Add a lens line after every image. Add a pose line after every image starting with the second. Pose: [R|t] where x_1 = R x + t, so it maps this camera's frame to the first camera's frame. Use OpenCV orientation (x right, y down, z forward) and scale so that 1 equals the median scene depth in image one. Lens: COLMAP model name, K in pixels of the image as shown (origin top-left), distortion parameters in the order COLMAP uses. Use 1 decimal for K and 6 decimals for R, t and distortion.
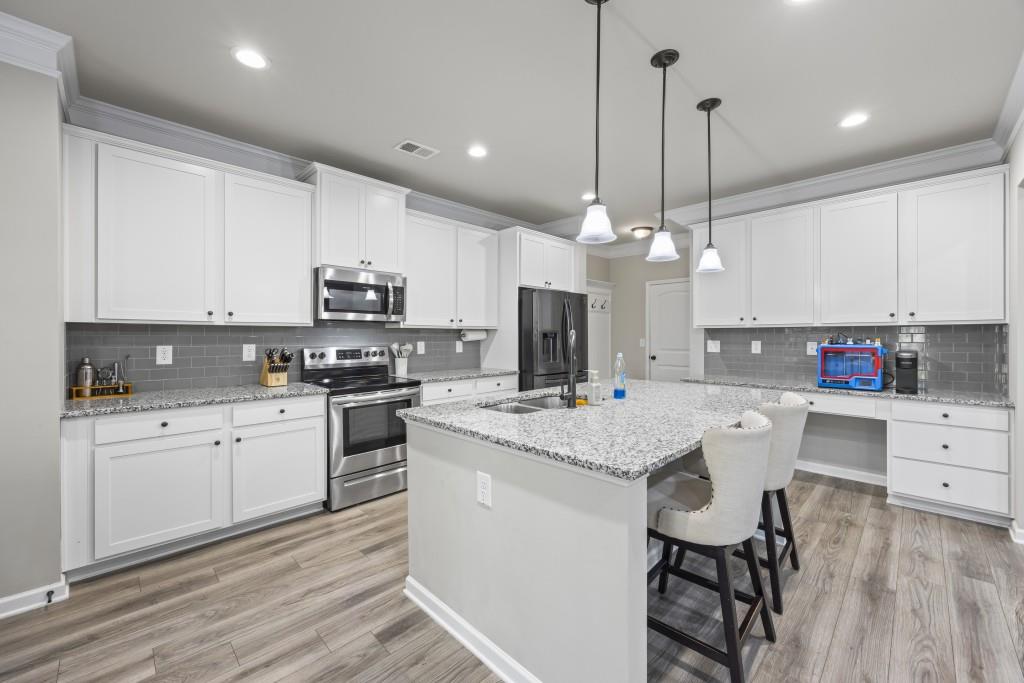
lens RADIAL K [[405.6, 0, 502.7], [0, 405.6, 337.2], [0, 0, 1]] dist [-0.002980, -0.000714]
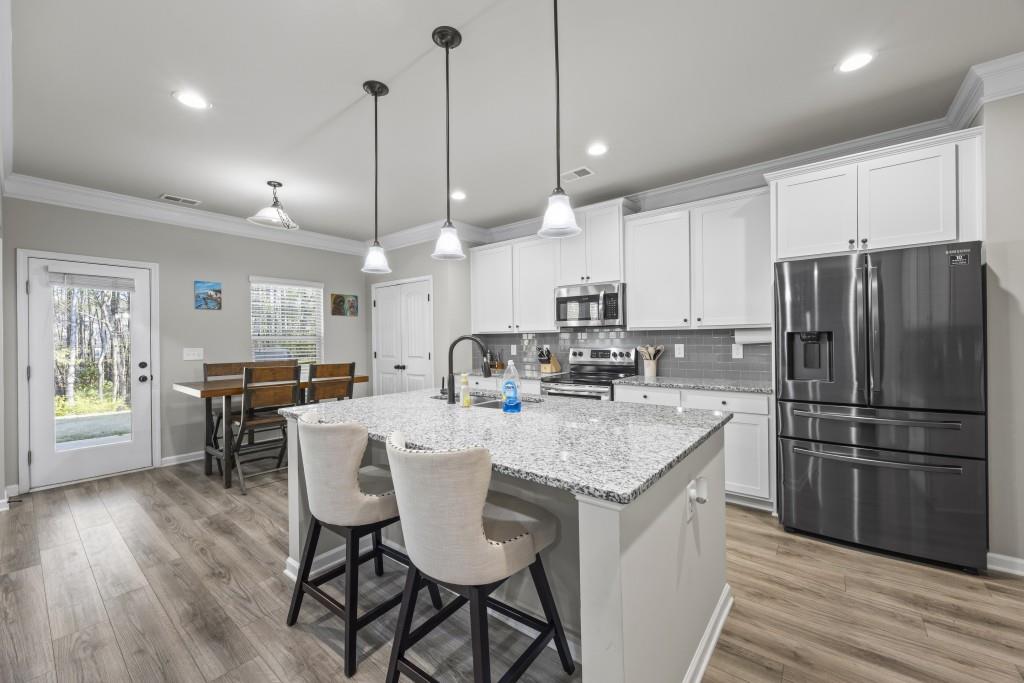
lens RADIAL K [[405.6, 0, 515.2], [0, 405.6, 339.6], [0, 0, 1]] dist [-0.002980, -0.000714]
pose [[0.119018, -0.000656, -0.992892, 0.931580], [0.008925, 0.999960, 0.000409, -0.003692], [0.992852, -0.008910, 0.119019, 0.723655]]
